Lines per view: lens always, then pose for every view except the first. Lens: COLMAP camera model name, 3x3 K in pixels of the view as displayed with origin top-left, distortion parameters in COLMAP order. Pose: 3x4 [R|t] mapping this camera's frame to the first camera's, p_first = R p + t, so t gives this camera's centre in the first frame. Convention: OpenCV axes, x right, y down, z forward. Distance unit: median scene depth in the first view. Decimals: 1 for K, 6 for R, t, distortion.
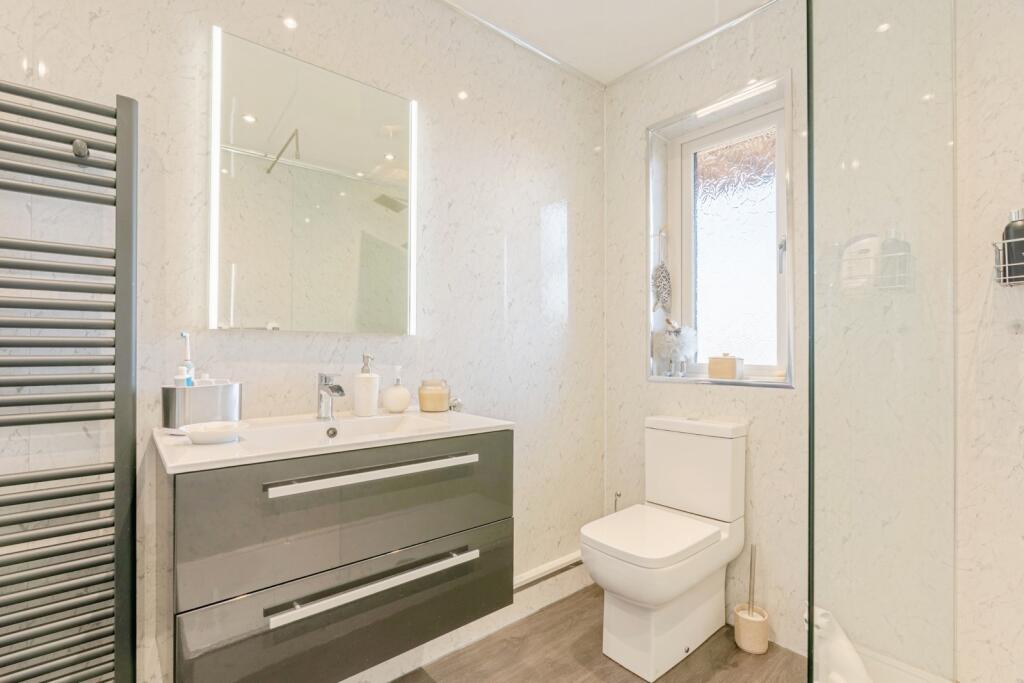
lens RADIAL K [[467.5, 0, 504.9], [0, 467.5, 337.6], [0, 0, 1]] dist [-0.001437, -0.000158]
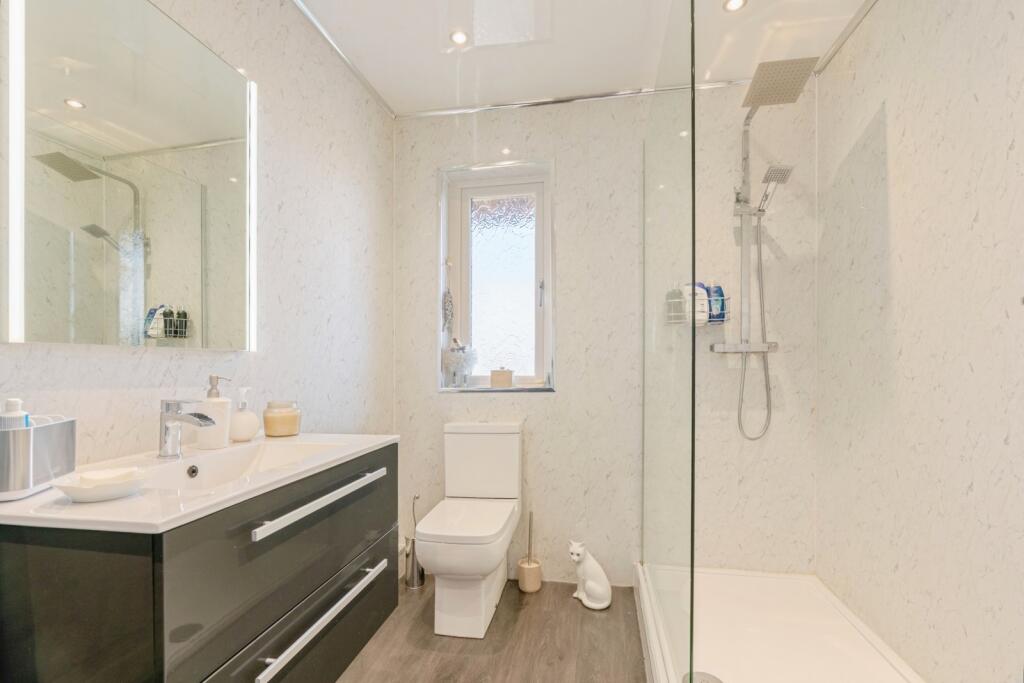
lens RADIAL K [[469.7, 0, 508.3], [0, 469.7, 360.0], [0, 0, 1]] dist [-0.000442, -0.000158]
pose [[0.777172, -0.006672, 0.629253, -0.352550], [-0.002587, 0.999901, 0.013797, -0.003013], [-0.629283, -0.012350, 0.777078, 0.013702]]
